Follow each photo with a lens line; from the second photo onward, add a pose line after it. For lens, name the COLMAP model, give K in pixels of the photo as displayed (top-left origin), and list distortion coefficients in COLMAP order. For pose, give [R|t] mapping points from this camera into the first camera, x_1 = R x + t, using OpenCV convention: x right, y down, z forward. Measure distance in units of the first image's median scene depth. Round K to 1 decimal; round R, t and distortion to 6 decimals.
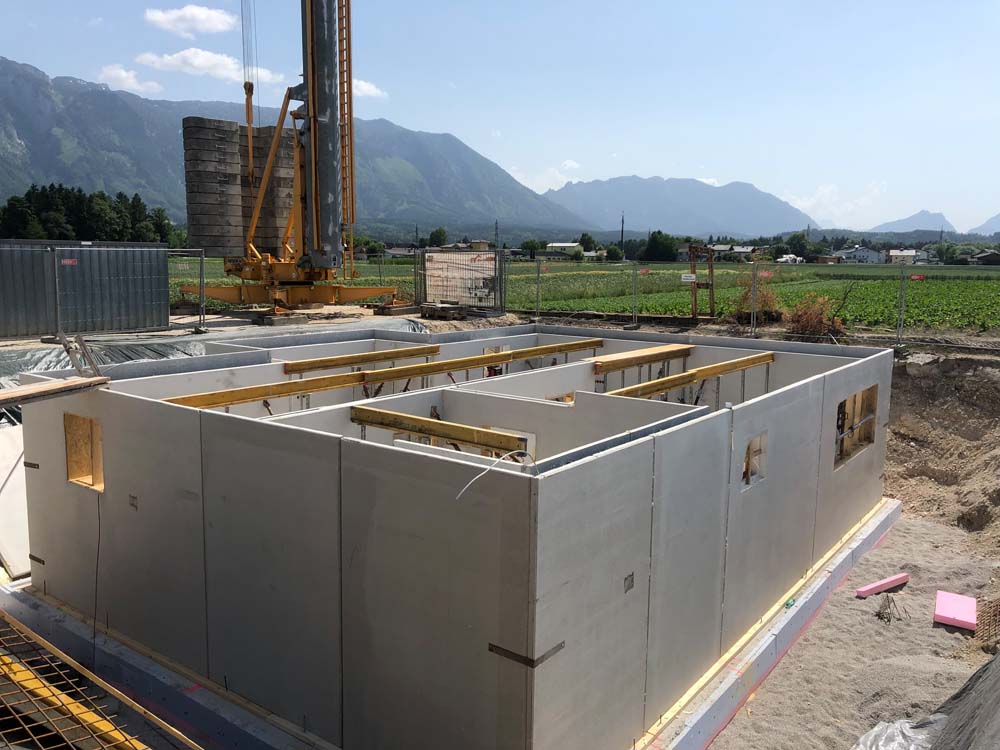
lens RADIAL K [[808.2, 0, 506.7], [0, 808.2, 374.0], [0, 0, 1]] dist [-0.001526, -0.001555]
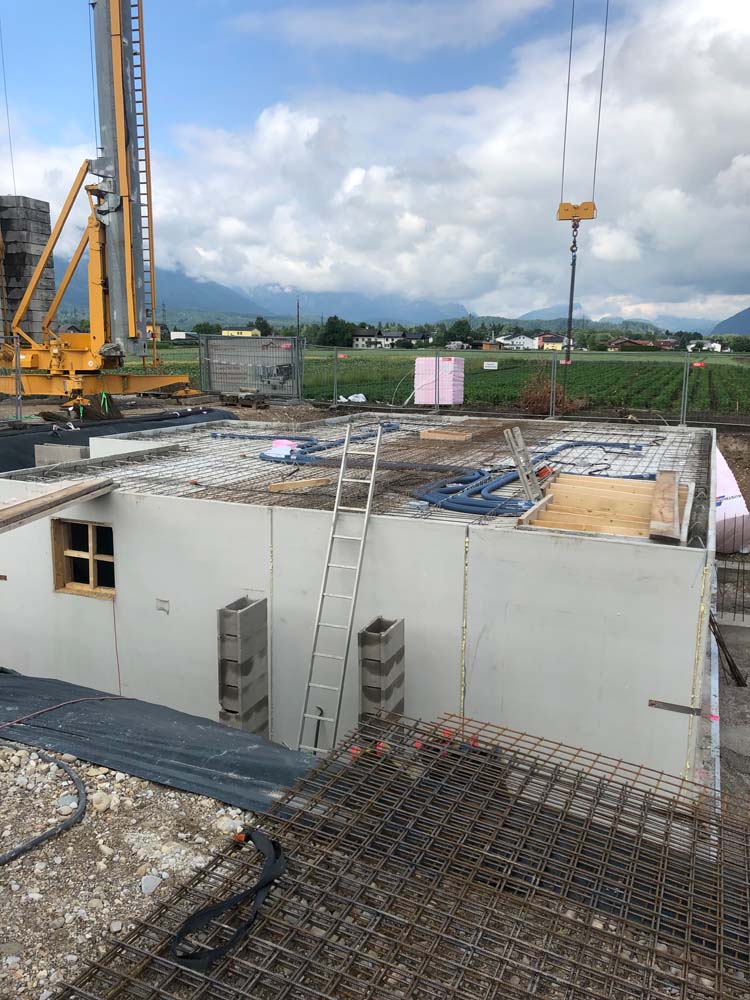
lens RADIAL K [[808.2, 0, 369.4], [0, 808.2, 494.7], [0, 0, 1]] dist [-0.001526, -0.001555]
pose [[0.966806, -0.041779, 0.252072, -0.177320], [0.030610, 0.998375, 0.048067, -0.004882], [-0.253670, -0.038756, 0.966514, 0.005465]]
